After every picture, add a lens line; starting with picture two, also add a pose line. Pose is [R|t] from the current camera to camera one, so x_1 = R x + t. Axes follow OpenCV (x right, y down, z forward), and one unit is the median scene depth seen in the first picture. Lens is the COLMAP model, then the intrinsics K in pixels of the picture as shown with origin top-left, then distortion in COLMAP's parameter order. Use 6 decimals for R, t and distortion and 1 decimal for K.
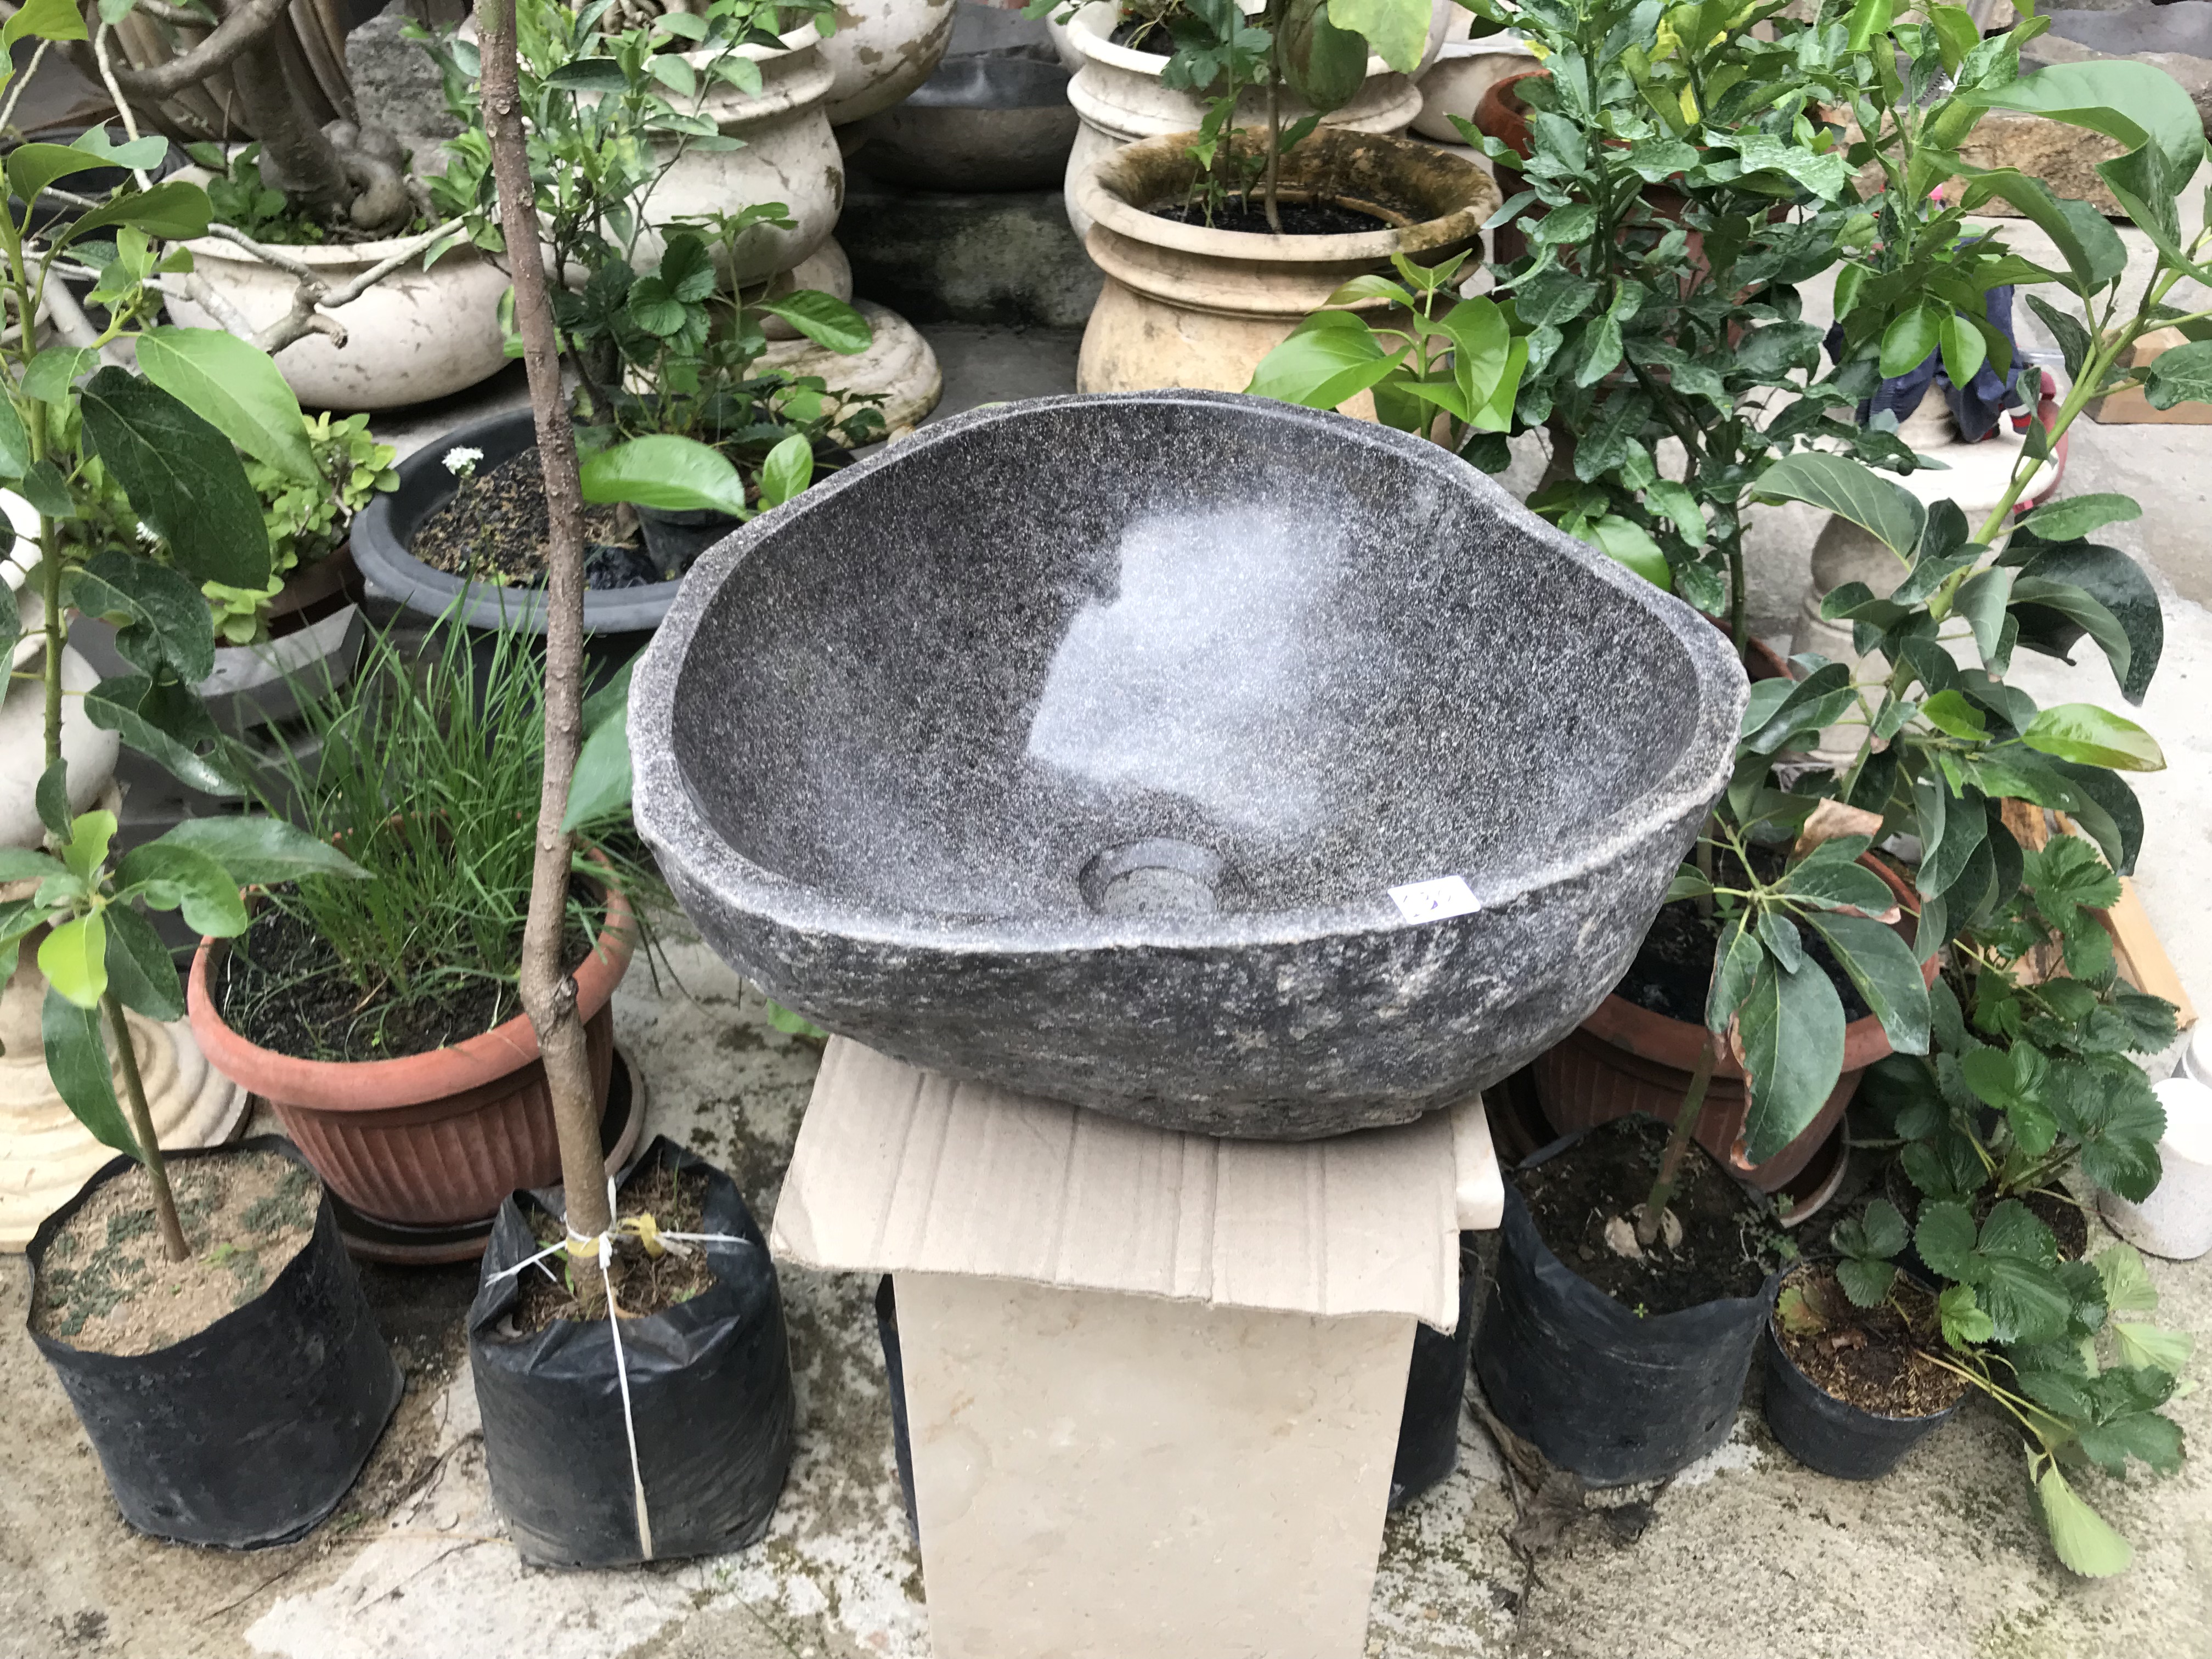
lens RADIAL K [[1834.9, 0, 1104.5], [0, 1834.9, 815.4], [0, 0, 1]] dist [0.006434, -0.018078]
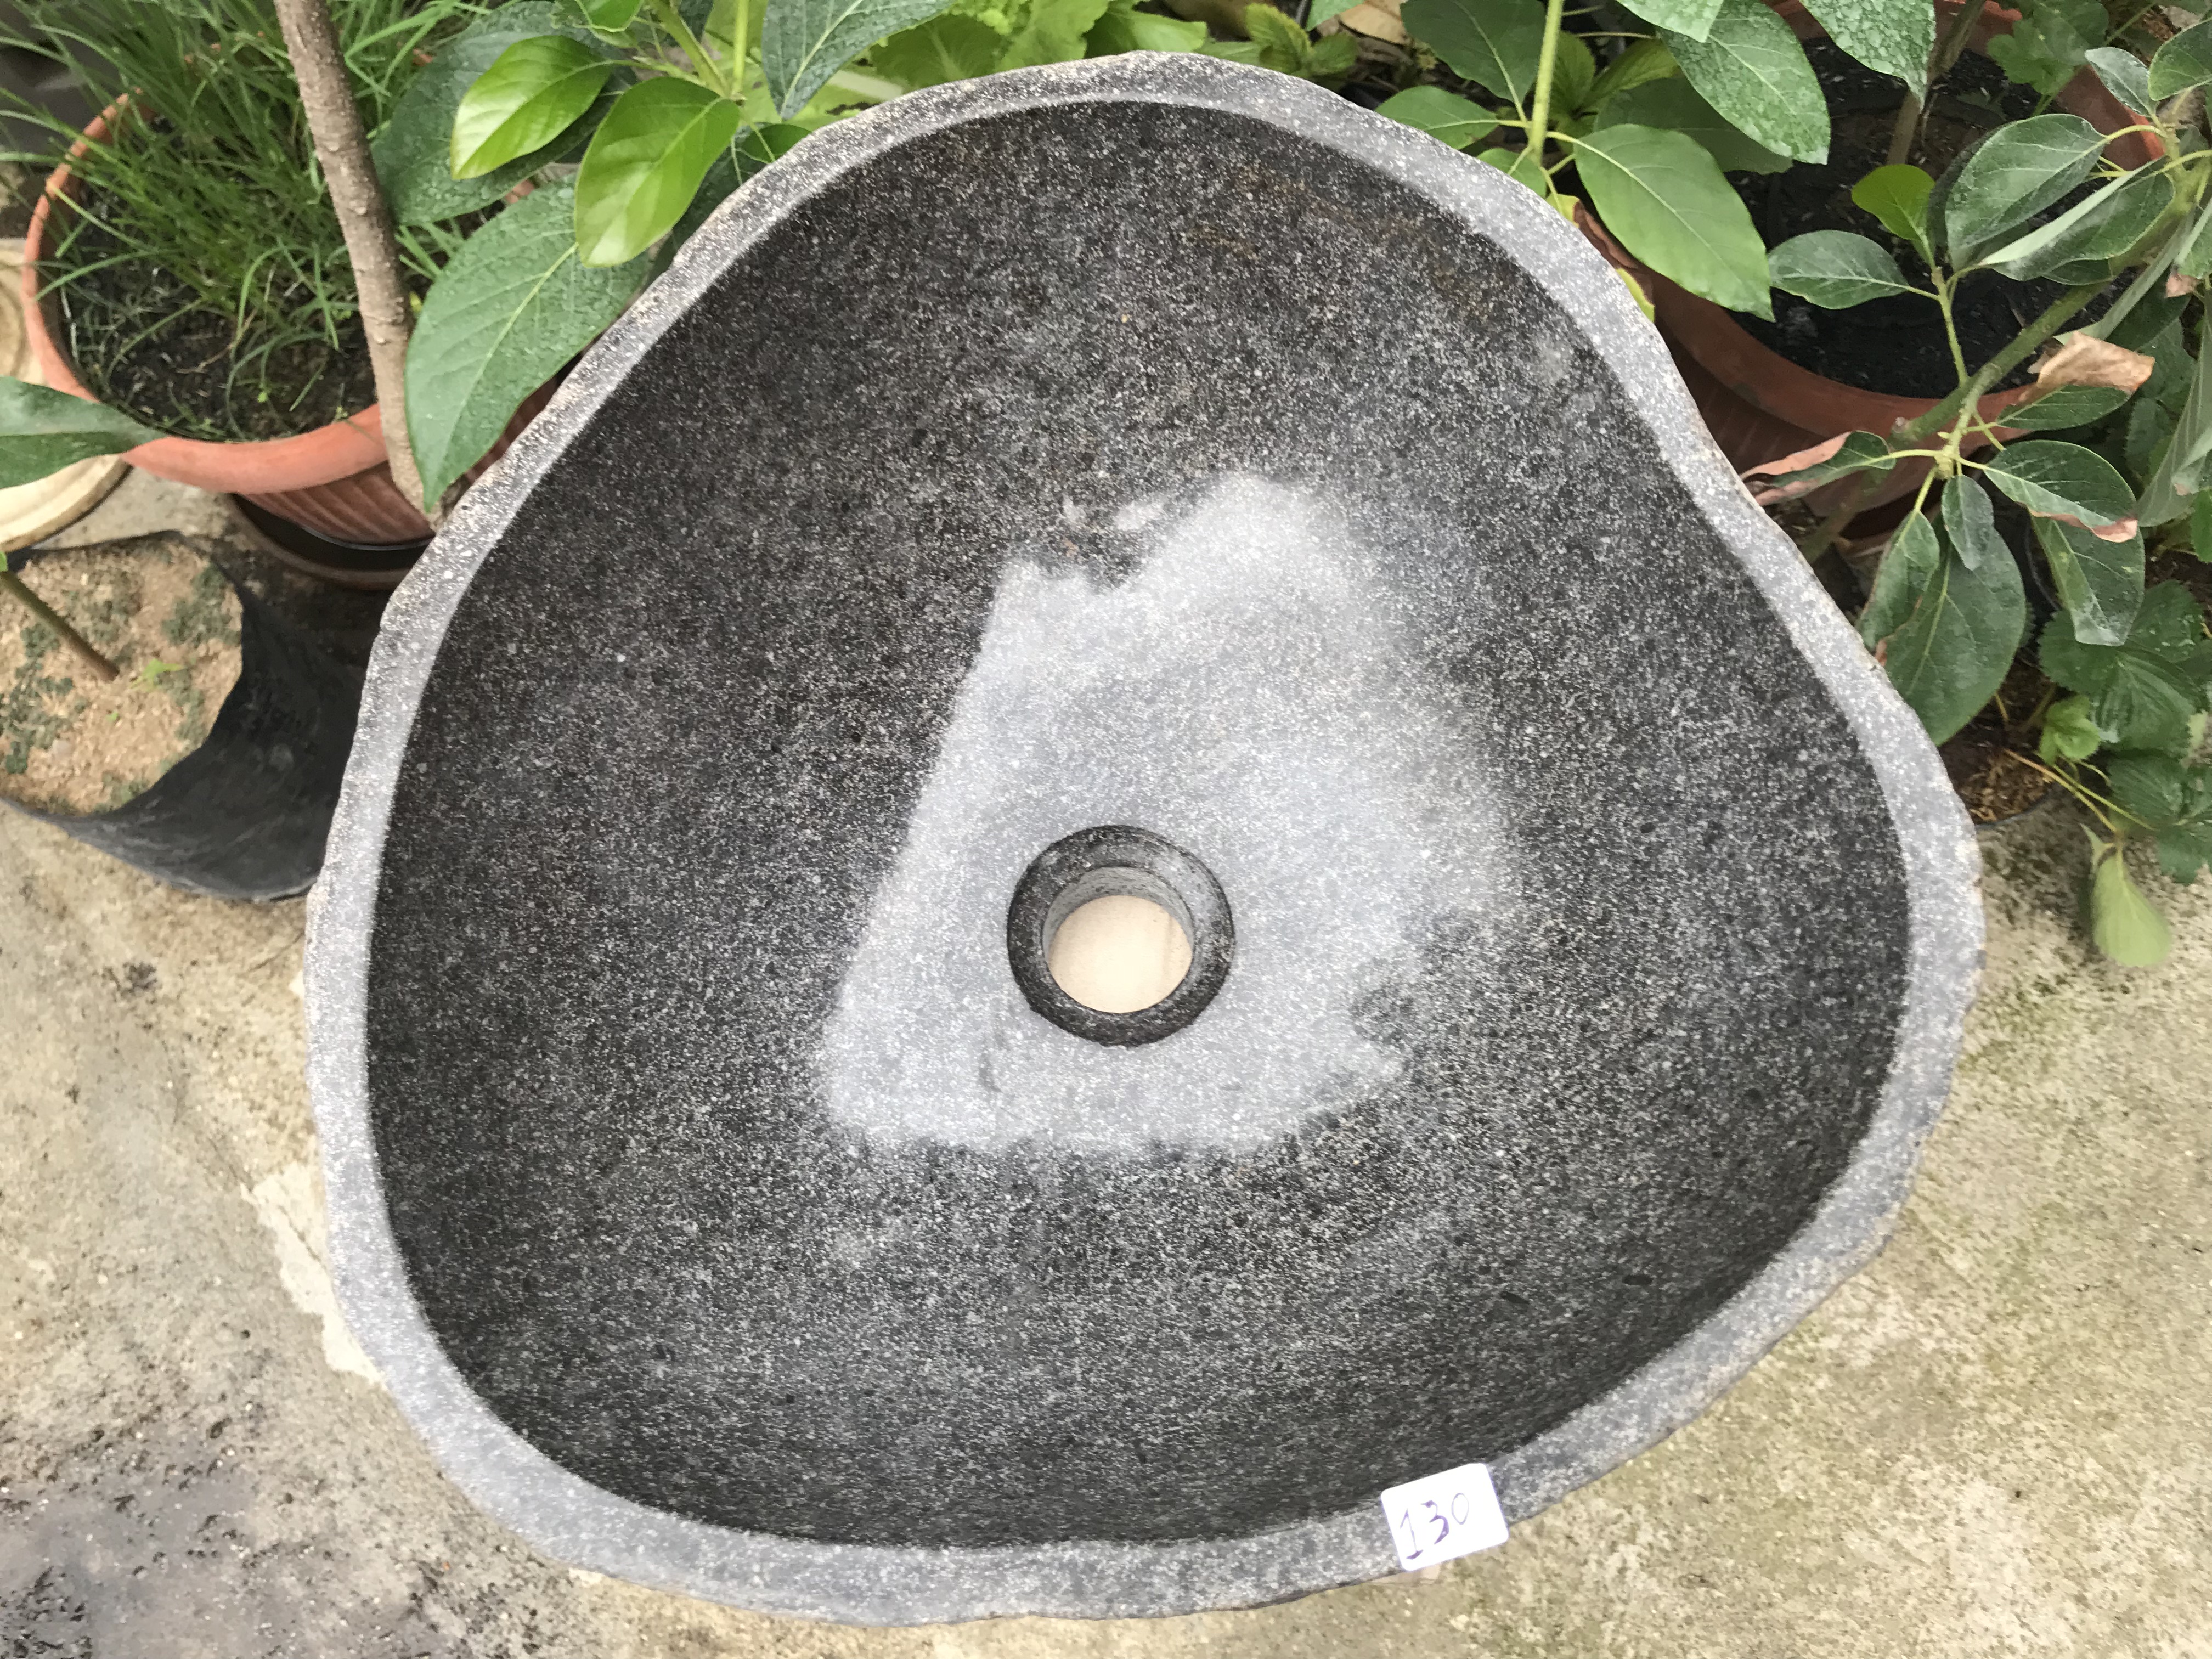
lens RADIAL K [[1834.9, 0, 1105.0], [0, 1834.9, 806.0], [0, 0, 1]] dist [0.006434, -0.018078]
pose [[0.999236, 0.012526, -0.037014, 0.028876], [0.011874, 0.805110, 0.593006, -0.243814], [0.037229, -0.592993, 0.804347, 0.239386]]
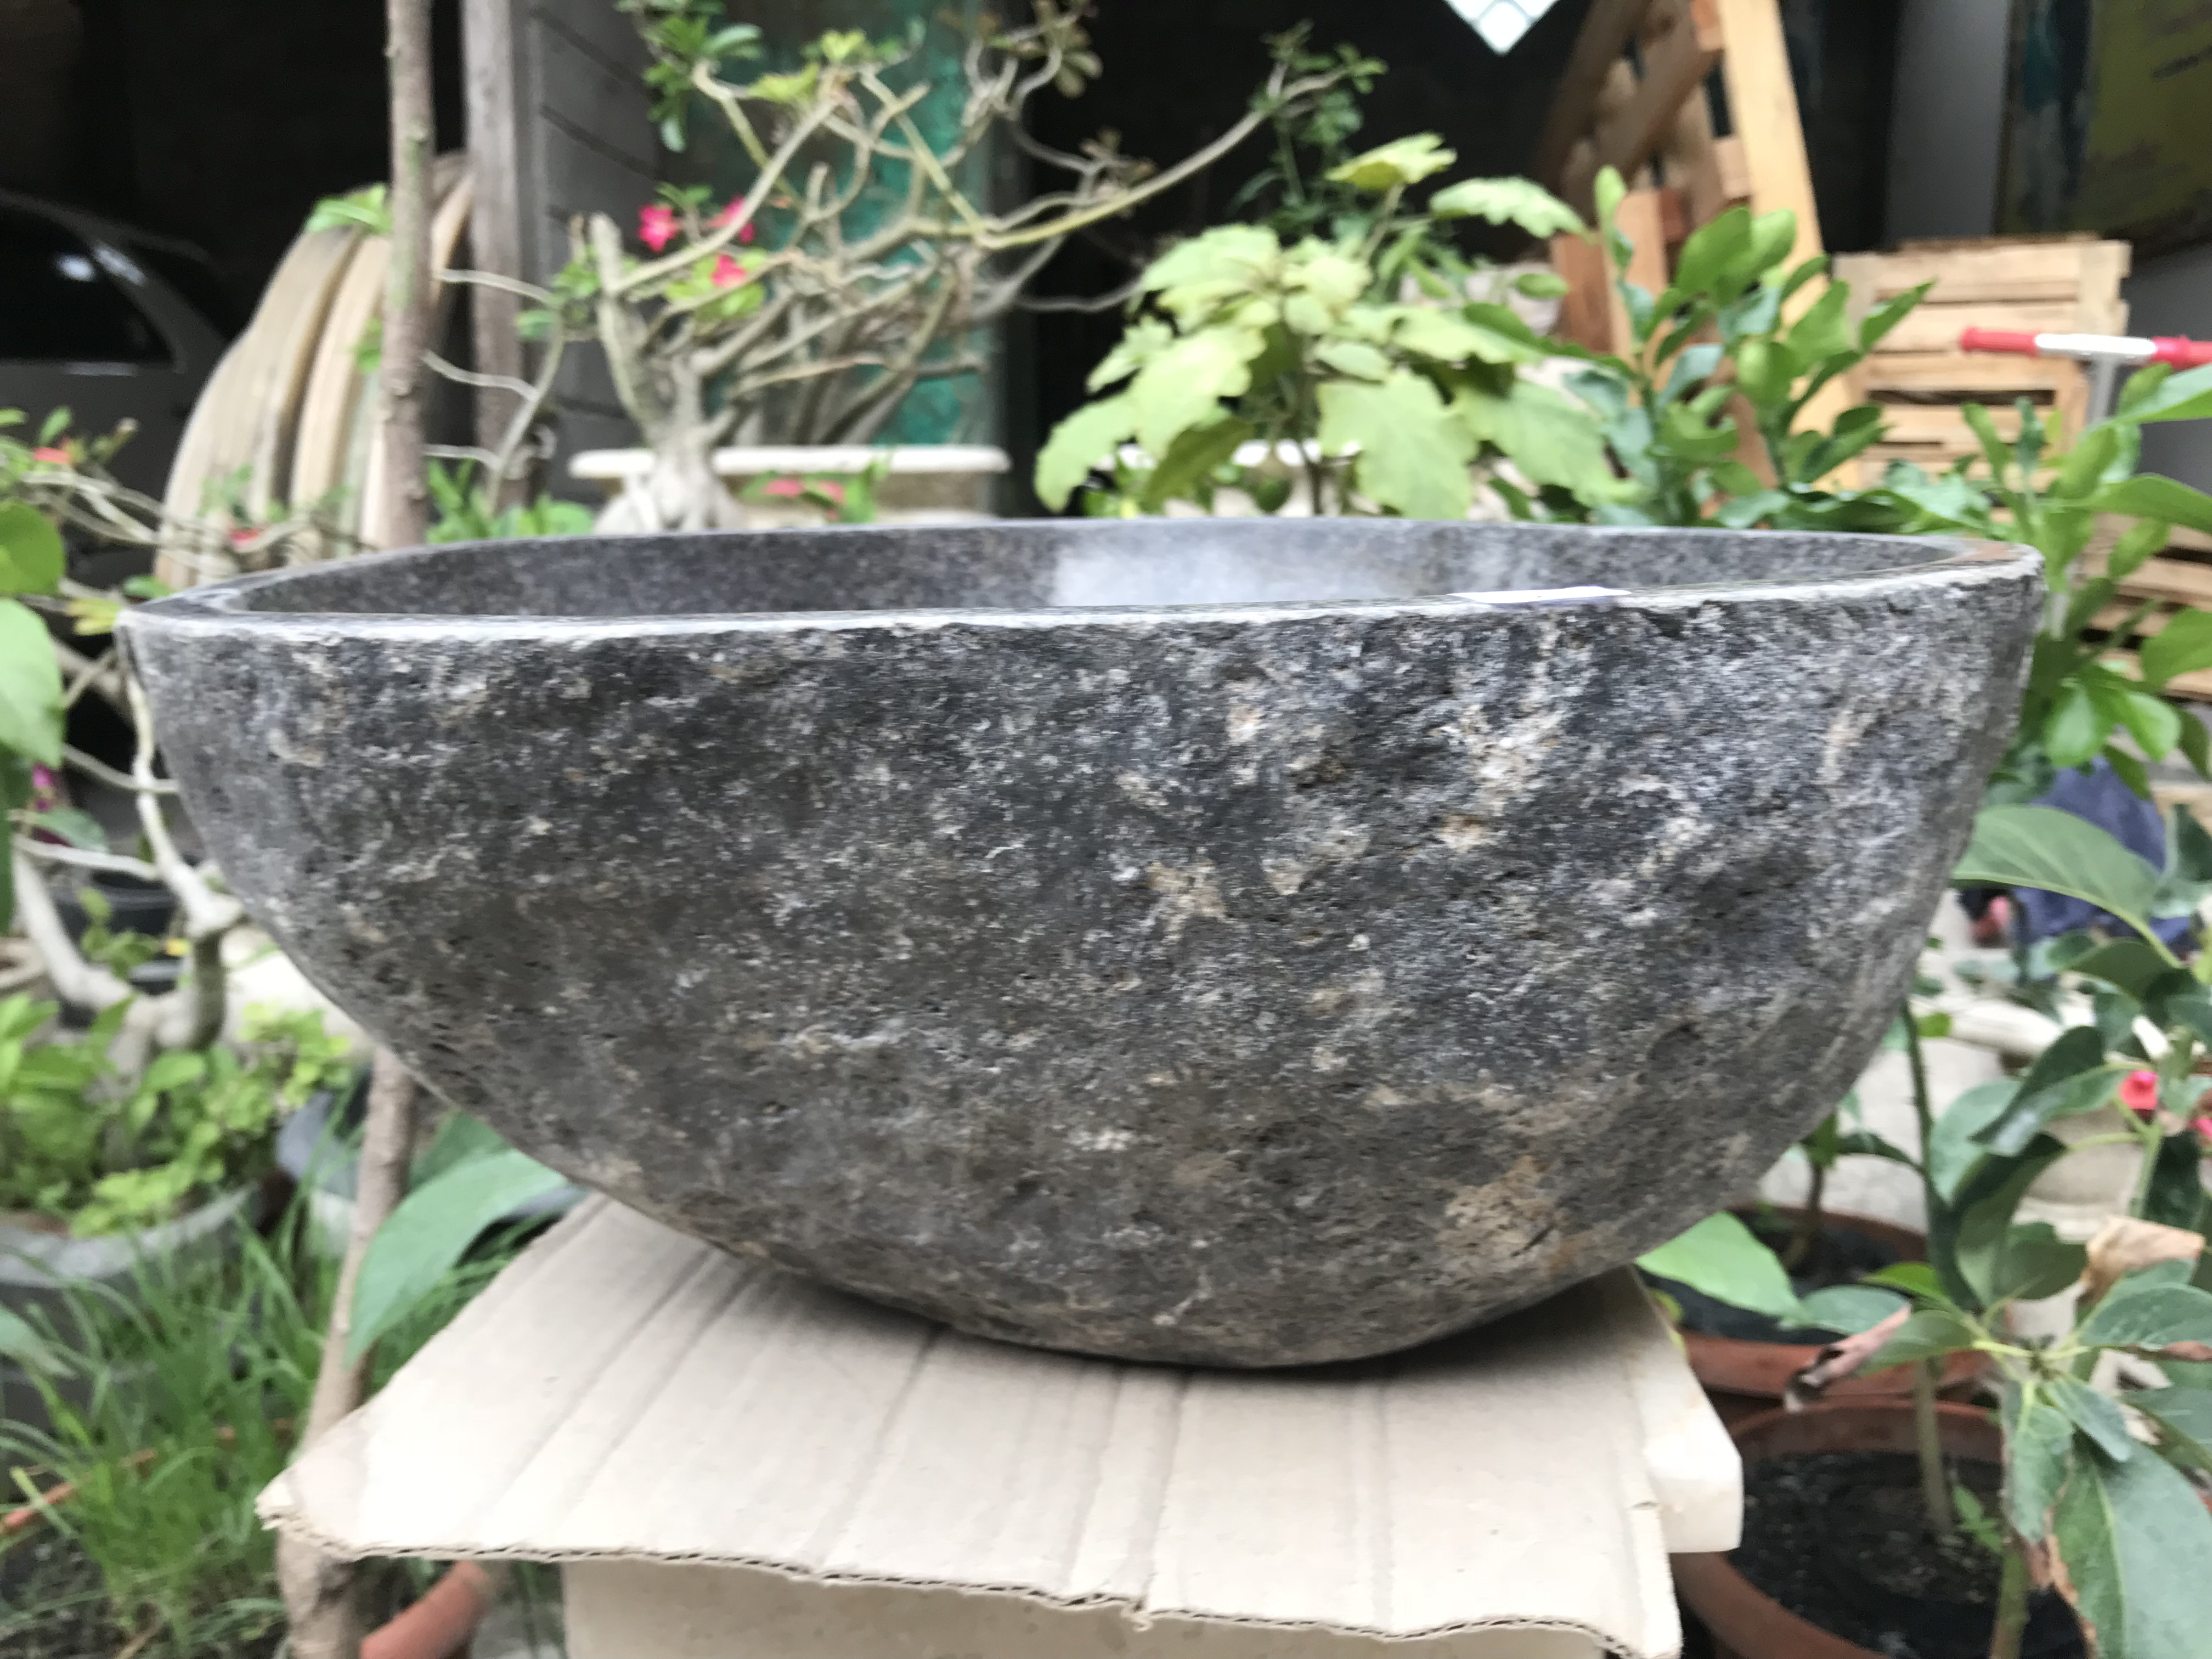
lens RADIAL K [[1834.9, 0, 1120.4], [0, 1834.9, 840.7], [0, 0, 1]] dist [0.006434, -0.018078]
pose [[0.999079, -0.017479, -0.039197, 0.034824], [-0.001071, 0.902869, -0.429915, 0.137419], [0.042905, 0.429561, 0.902018, 0.236055]]
